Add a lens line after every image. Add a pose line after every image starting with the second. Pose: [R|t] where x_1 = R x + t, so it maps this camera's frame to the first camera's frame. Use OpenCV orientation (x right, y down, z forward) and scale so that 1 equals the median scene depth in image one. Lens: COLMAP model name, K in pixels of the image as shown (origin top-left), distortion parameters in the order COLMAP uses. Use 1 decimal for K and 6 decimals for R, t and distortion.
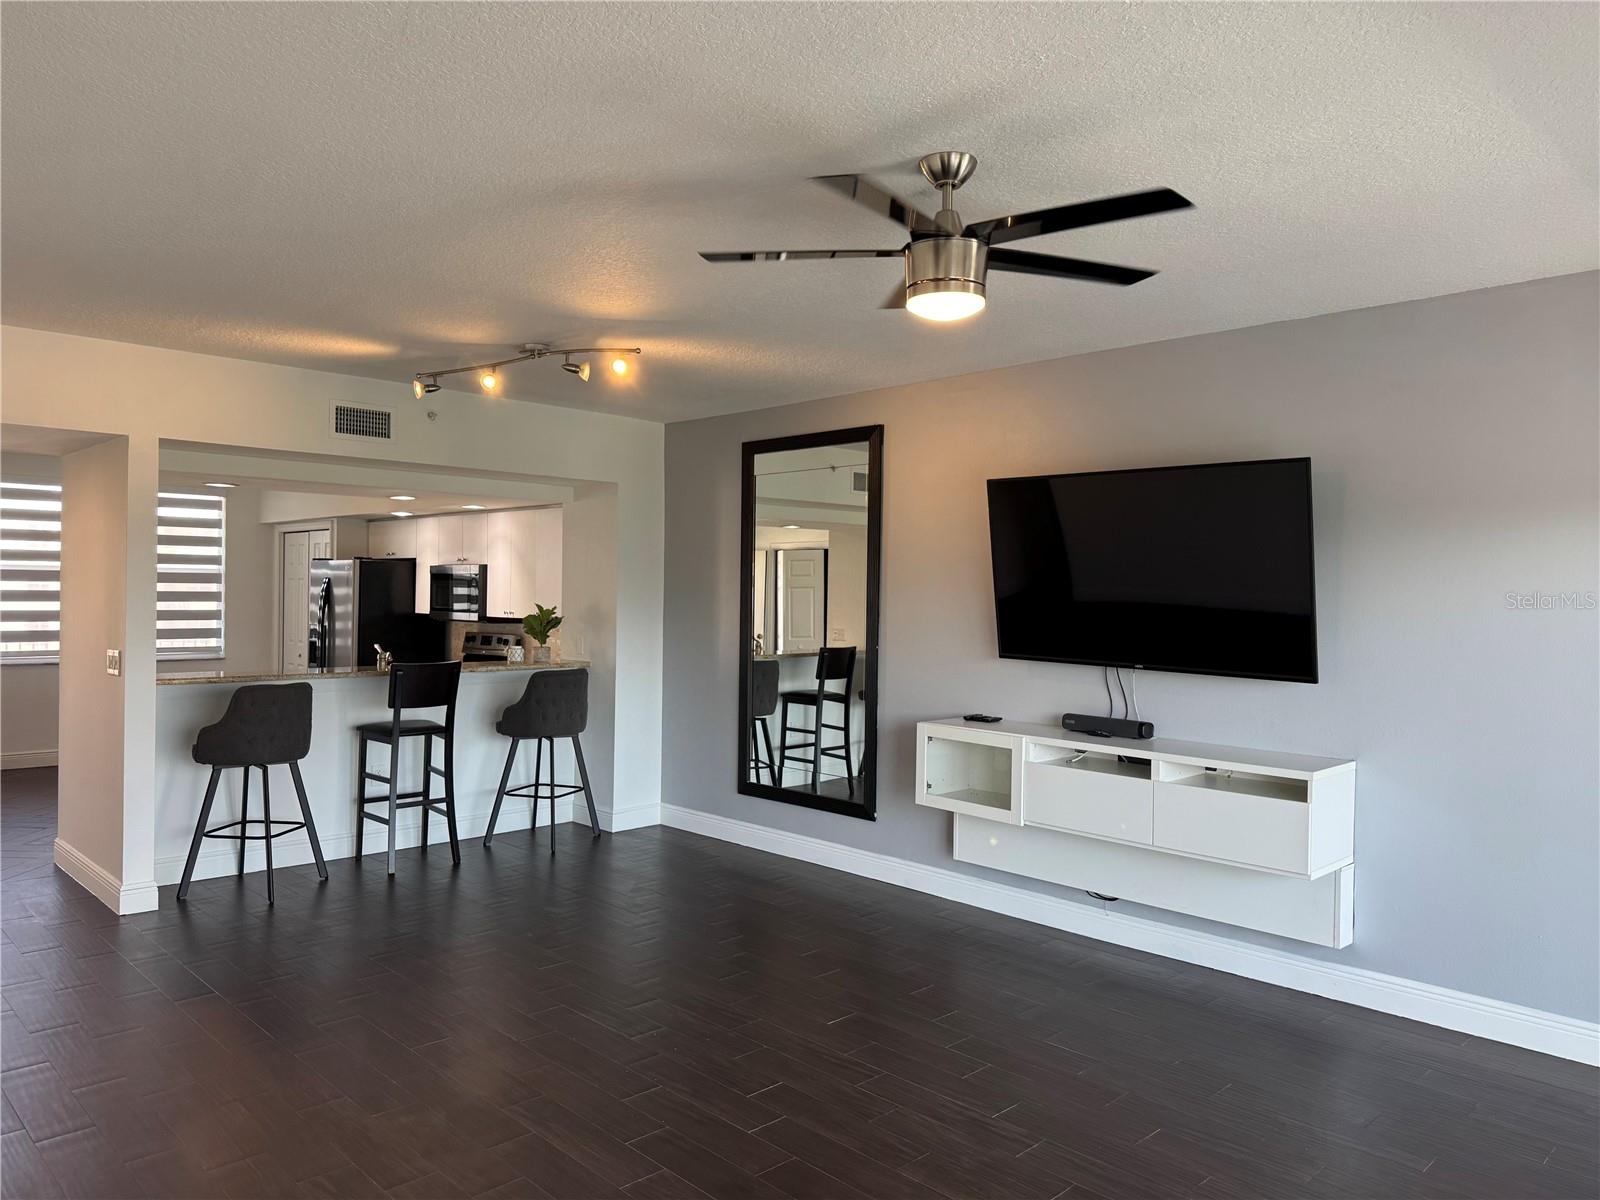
lens RADIAL K [[1103.7, 0, 803.7], [0, 1103.7, 602.0], [0, 0, 1]] dist [0.106699, -0.001684]
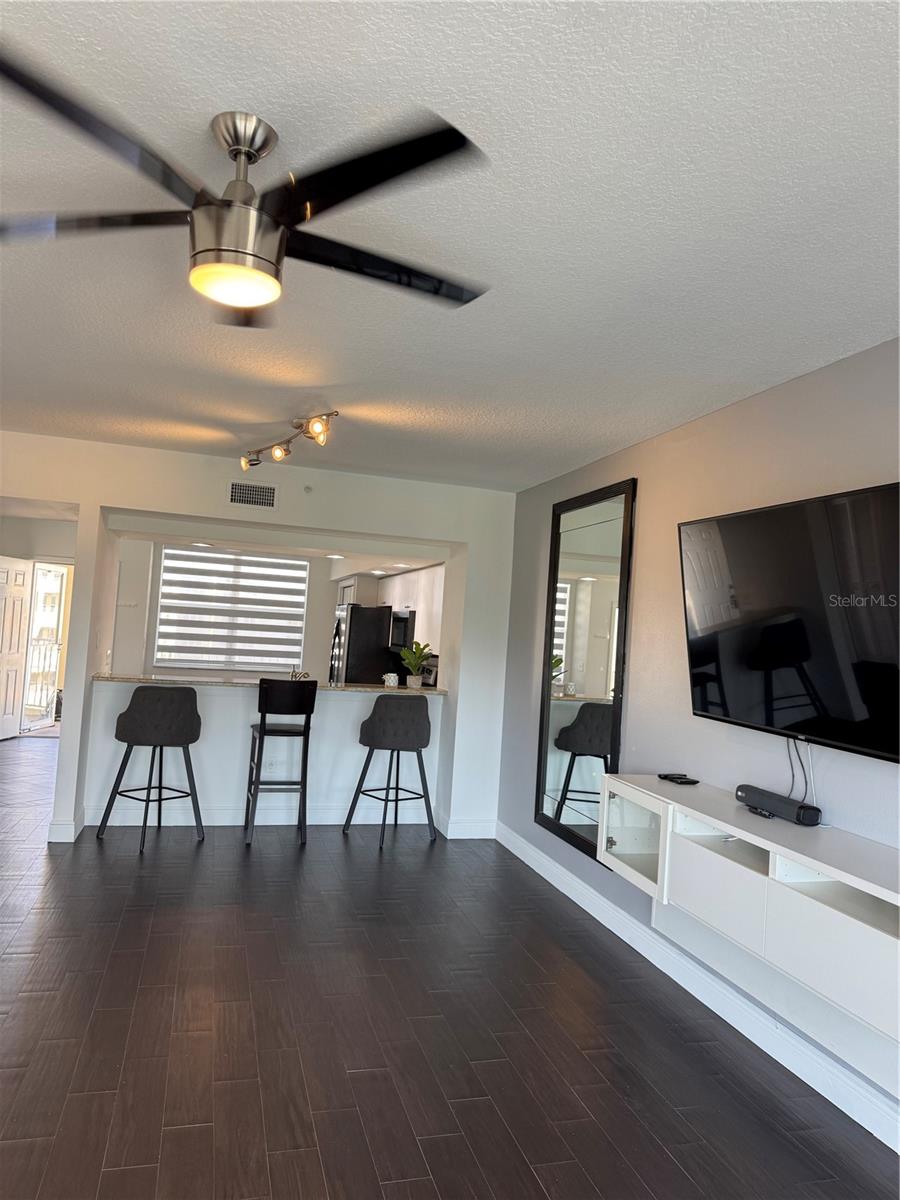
lens RADIAL K [[834.4, 0, 454.7], [0, 834.4, 605.9], [0, 0, 1]] dist [0.132328, -0.000708]
pose [[0.884321, 0.028653, -0.465999, 0.257886], [-0.055426, 0.997500, -0.043848, 0.001180], [0.463577, 0.064605, 0.883698, 0.216247]]
